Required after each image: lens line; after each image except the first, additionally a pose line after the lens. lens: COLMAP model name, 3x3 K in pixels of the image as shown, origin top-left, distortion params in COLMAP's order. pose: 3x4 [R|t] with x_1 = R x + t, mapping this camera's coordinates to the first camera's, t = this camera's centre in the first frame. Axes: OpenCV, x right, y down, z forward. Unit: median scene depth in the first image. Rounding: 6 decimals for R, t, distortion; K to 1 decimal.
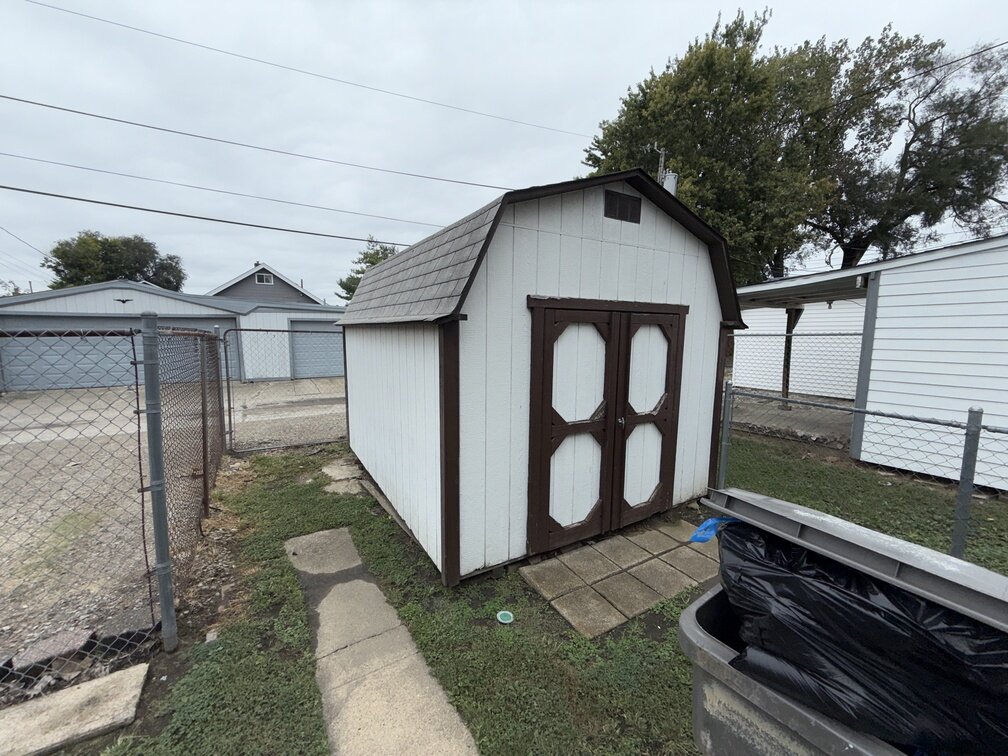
lens RADIAL K [[400.4, 0, 505.5], [0, 400.4, 377.4], [0, 0, 1]] dist [0.002694, 0.000128]
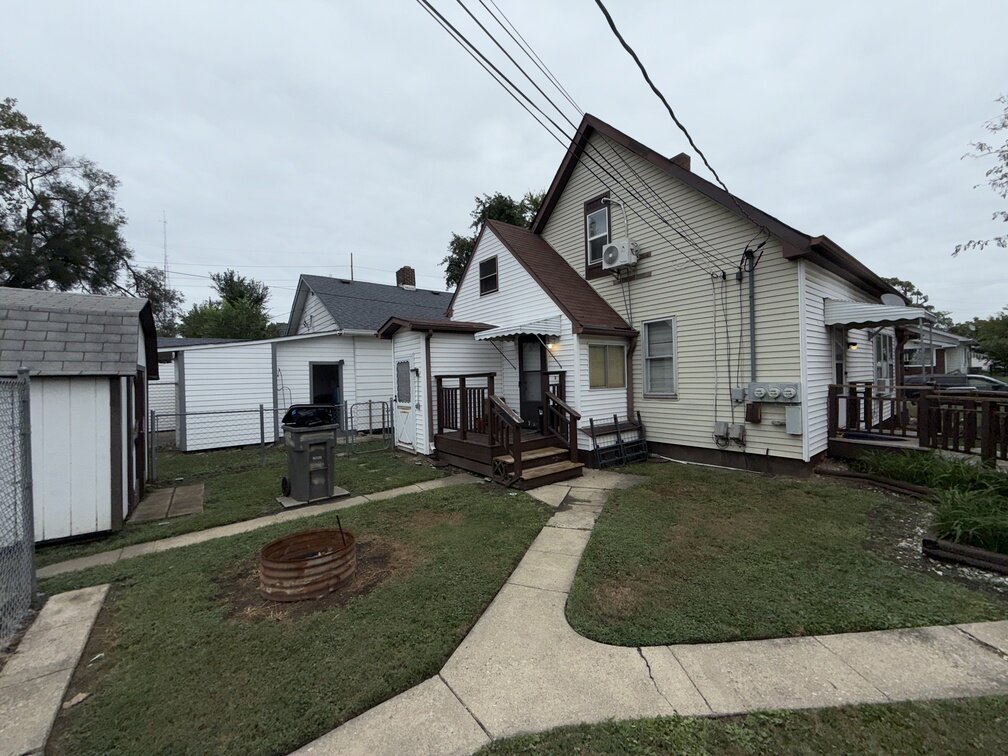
lens RADIAL K [[400.4, 0, 505.5], [0, 400.4, 380.6], [0, 0, 1]] dist [0.002694, 0.000128]
pose [[-0.112180, -0.012902, 0.993604, -0.244961], [0.138736, 0.989919, 0.028517, 0.008285], [-0.983955, 0.141047, -0.109259, -0.062009]]
